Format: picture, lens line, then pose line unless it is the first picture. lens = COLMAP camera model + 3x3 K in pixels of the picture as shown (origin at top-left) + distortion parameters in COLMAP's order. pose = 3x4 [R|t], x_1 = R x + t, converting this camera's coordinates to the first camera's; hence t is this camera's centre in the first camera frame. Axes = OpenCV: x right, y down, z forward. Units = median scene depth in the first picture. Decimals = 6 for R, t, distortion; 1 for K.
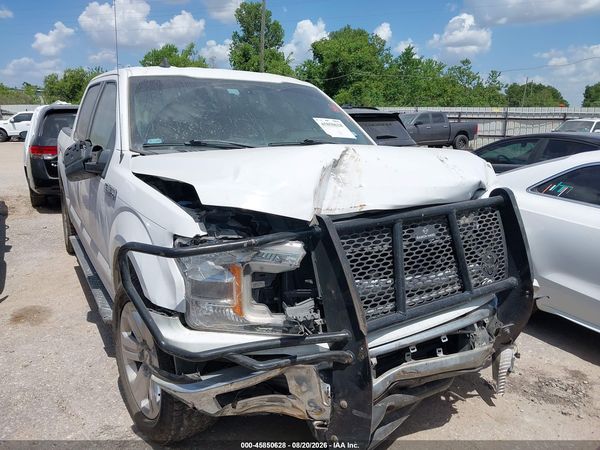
lens RADIAL K [[485.7, 0, 300.0], [0, 485.7, 225.0], [0, 0, 1]] dist [0.005466, -0.002381]
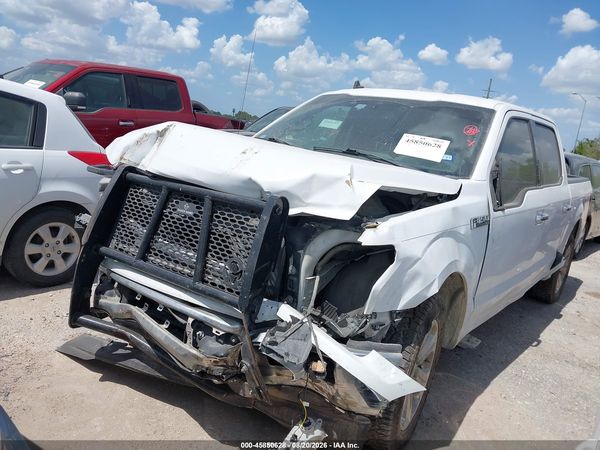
lens RADIAL K [[483.4, 0, 300.0], [0, 483.4, 225.0], [0, 0, 1]] dist [0.005801, -0.008670]
pose [[0.355517, 0.221481, -0.908050, 1.098544], [-0.327036, 0.939585, 0.101133, -0.115903], [0.875589, 0.261010, 0.406470, 0.660045]]
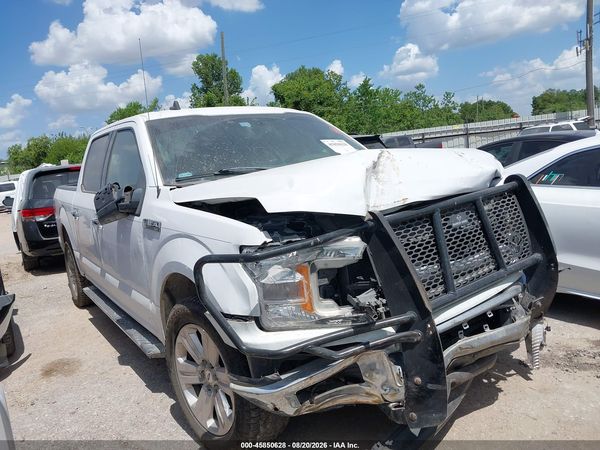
lens RADIAL K [[483.4, 0, 300.0], [0, 483.4, 225.0], [0, 0, 1]] dist [0.005801, -0.008670]
pose [[0.990519, -0.125149, 0.056659, -0.135248], [0.129212, 0.988787, -0.074868, 0.052885], [-0.046654, 0.081479, 0.995583, -0.062384]]
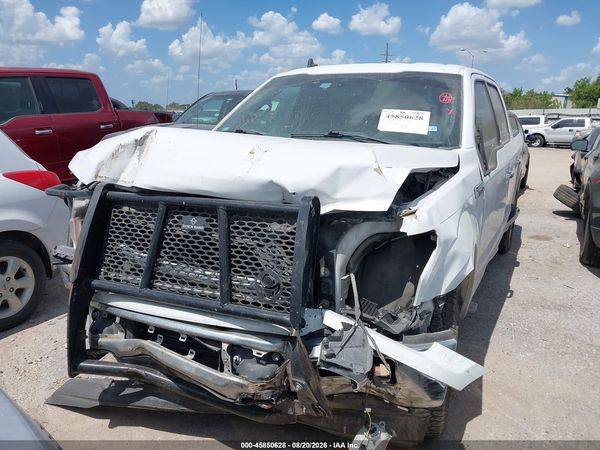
lens RADIAL K [[483.4, 0, 300.0], [0, 483.4, 225.0], [0, 0, 1]] dist [0.005801, -0.008670]
pose [[0.529832, 0.190570, -0.826414, 0.957148], [-0.197944, 0.975302, 0.097997, -0.095393], [0.824679, 0.111662, 0.554469, 0.536340]]
